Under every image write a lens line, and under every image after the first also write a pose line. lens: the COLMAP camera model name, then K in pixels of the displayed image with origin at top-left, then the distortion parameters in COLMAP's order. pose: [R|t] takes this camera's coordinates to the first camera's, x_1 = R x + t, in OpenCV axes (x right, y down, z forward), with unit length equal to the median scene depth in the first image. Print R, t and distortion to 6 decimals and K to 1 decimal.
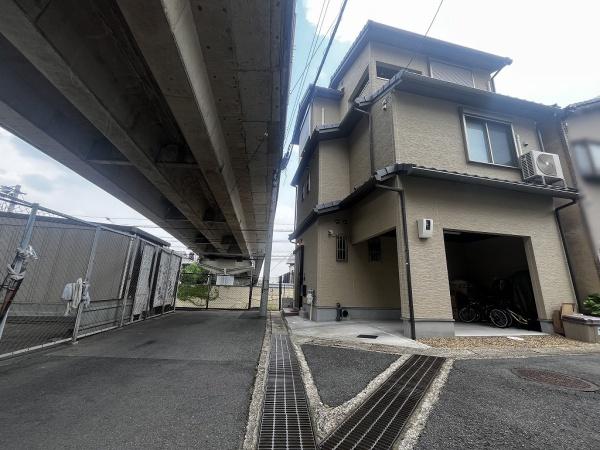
lens RADIAL K [[245.2, 0, 299.5], [0, 245.2, 225.0], [0, 0, 1]] dist [-0.003469, 0.000574]
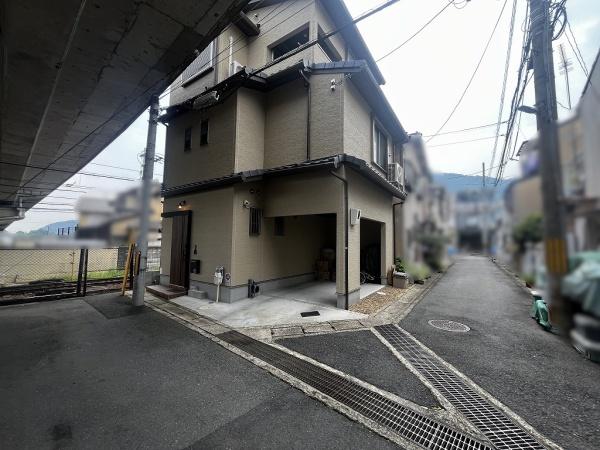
lens RADIAL K [[245.2, 0, 300.6], [0, 245.2, 224.8], [0, 0, 1]] dist [-0.003469, 0.000574]
pose [[0.729652, 0.024625, 0.683375, -0.431841], [-0.161773, 0.977199, 0.137516, -0.061342], [-0.664408, -0.210890, 0.716999, 0.288176]]
